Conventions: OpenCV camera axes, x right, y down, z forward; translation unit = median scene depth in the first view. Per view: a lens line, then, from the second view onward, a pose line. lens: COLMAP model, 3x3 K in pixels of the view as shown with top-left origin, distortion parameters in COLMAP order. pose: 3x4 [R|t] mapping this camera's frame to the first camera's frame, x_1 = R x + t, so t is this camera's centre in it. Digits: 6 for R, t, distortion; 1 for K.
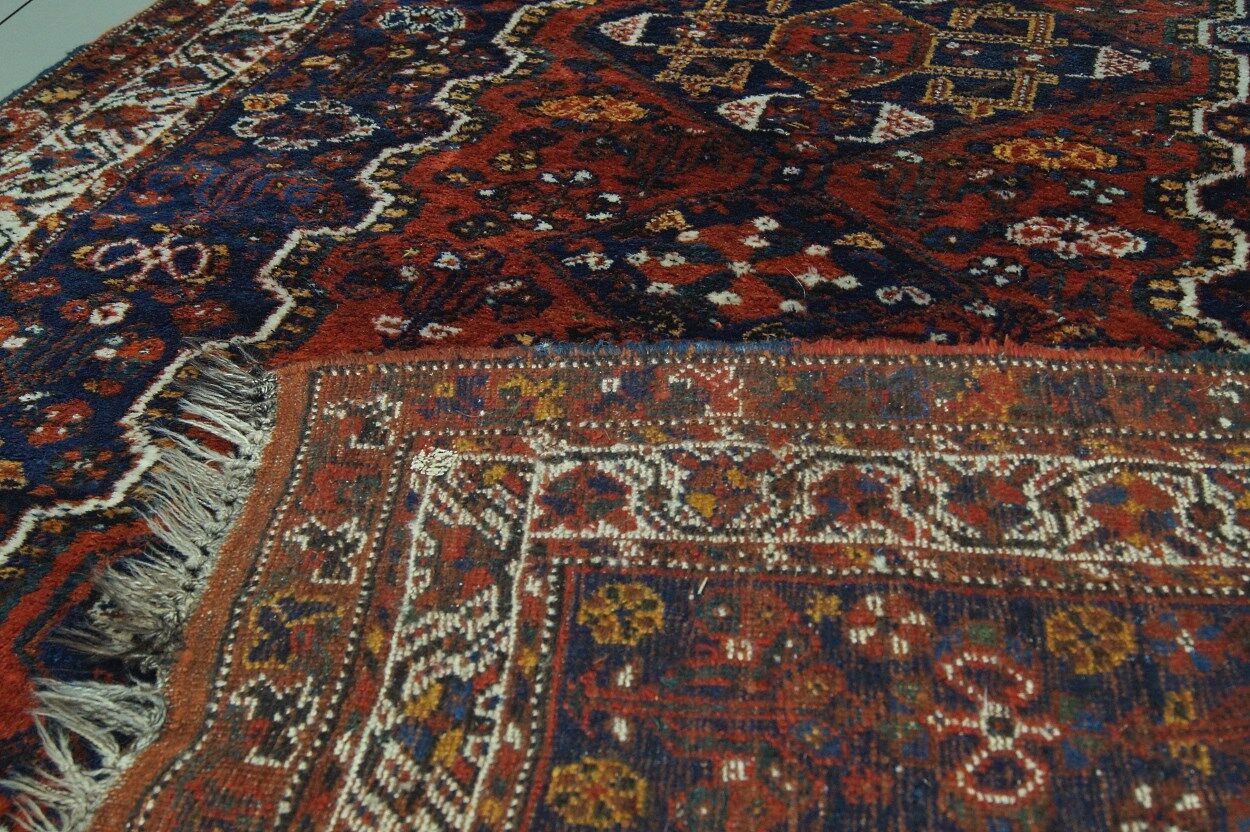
lens RADIAL K [[1520.2, 0, 627.6], [0, 1520.2, 416.4], [0, 0, 1]] dist [-0.038177, -0.007974]
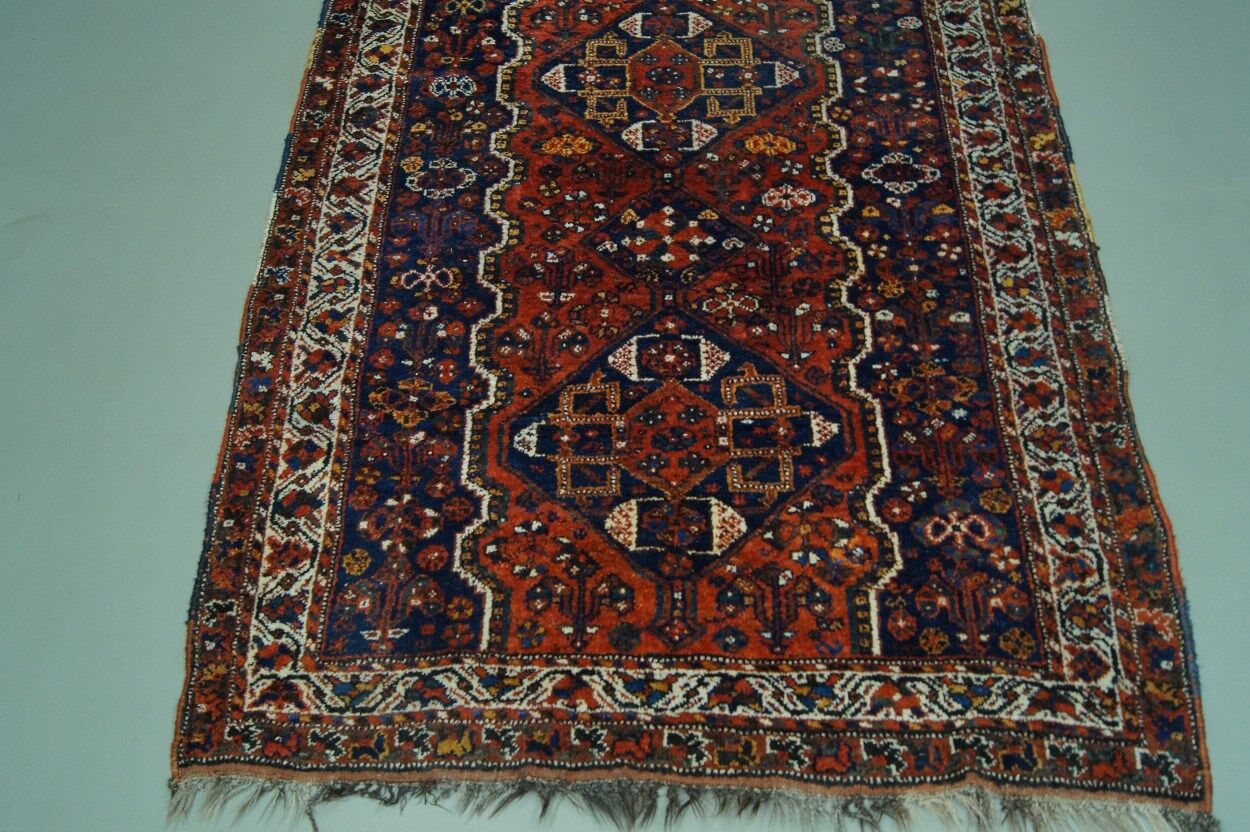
lens RADIAL K [[1178.4, 0, 626.5], [0, 1178.4, 407.3], [0, 0, 1]] dist [-0.062389, -0.002664]
pose [[0.958562, -0.230000, 0.168101, -0.333404], [0.155481, 0.916811, 0.367808, -0.495463], [-0.238712, -0.326430, 0.914582, -0.755811]]
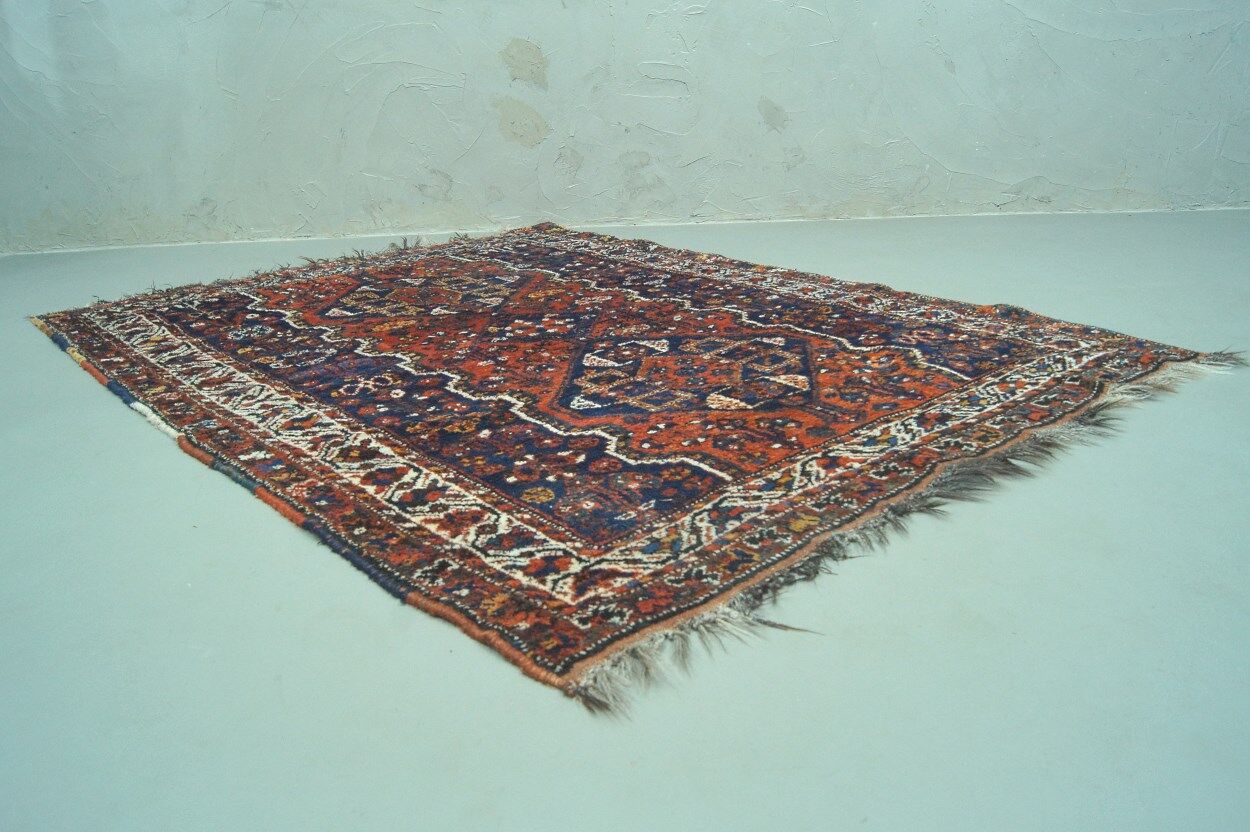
lens RADIAL K [[981.8, 0, 628.5], [0, 981.8, 414.7], [0, 0, 1]] dist [-0.078875, 0.004159]
pose [[0.518940, -0.270817, 0.810777, -1.179429], [0.492357, 0.870048, -0.024520, 0.148195], [-0.698774, 0.411916, 0.584842, -0.107870]]
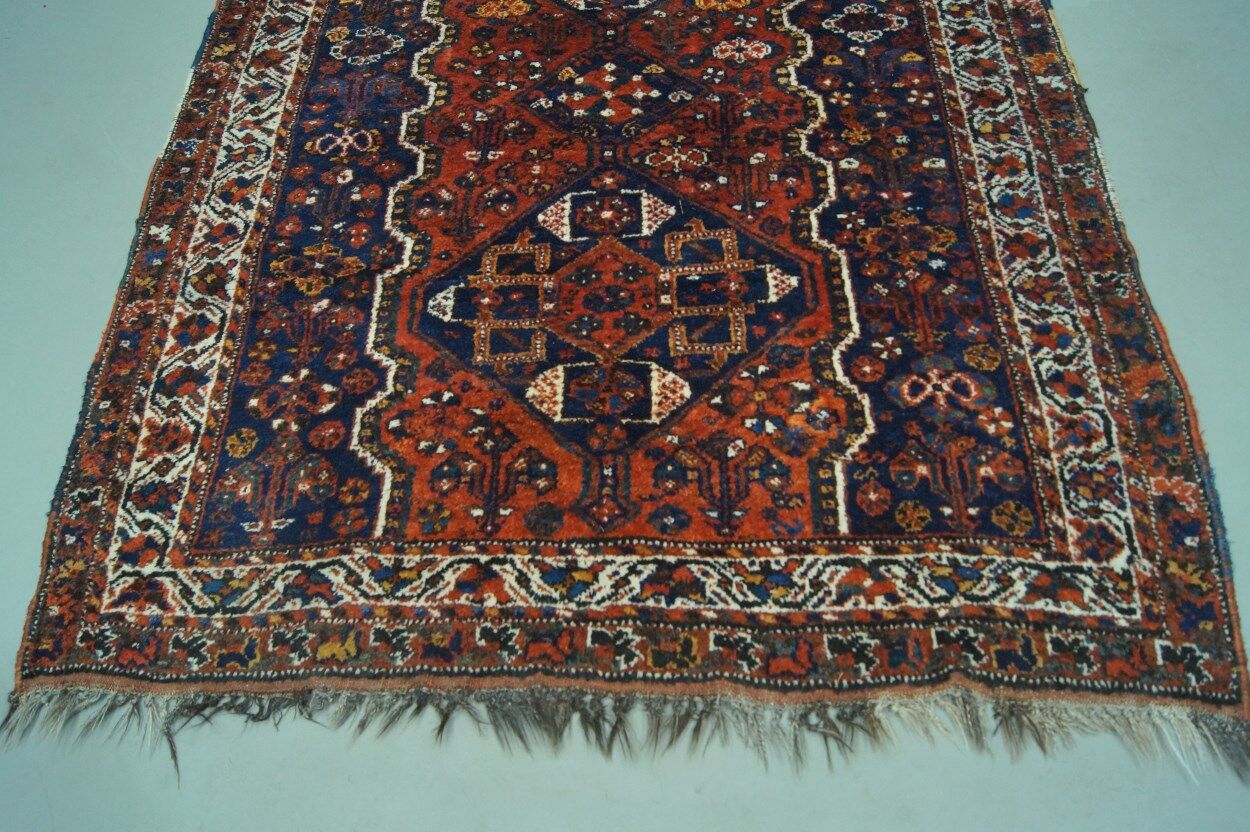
lens RADIAL K [[928.6, 0, 630.9], [0, 928.6, 443.6], [0, 0, 1]] dist [-0.066567, 0.003580]
pose [[0.955330, -0.261070, 0.138516, -0.193408], [0.179787, 0.885365, 0.428726, -0.190091], [-0.234565, -0.384672, 0.892753, -0.396527]]
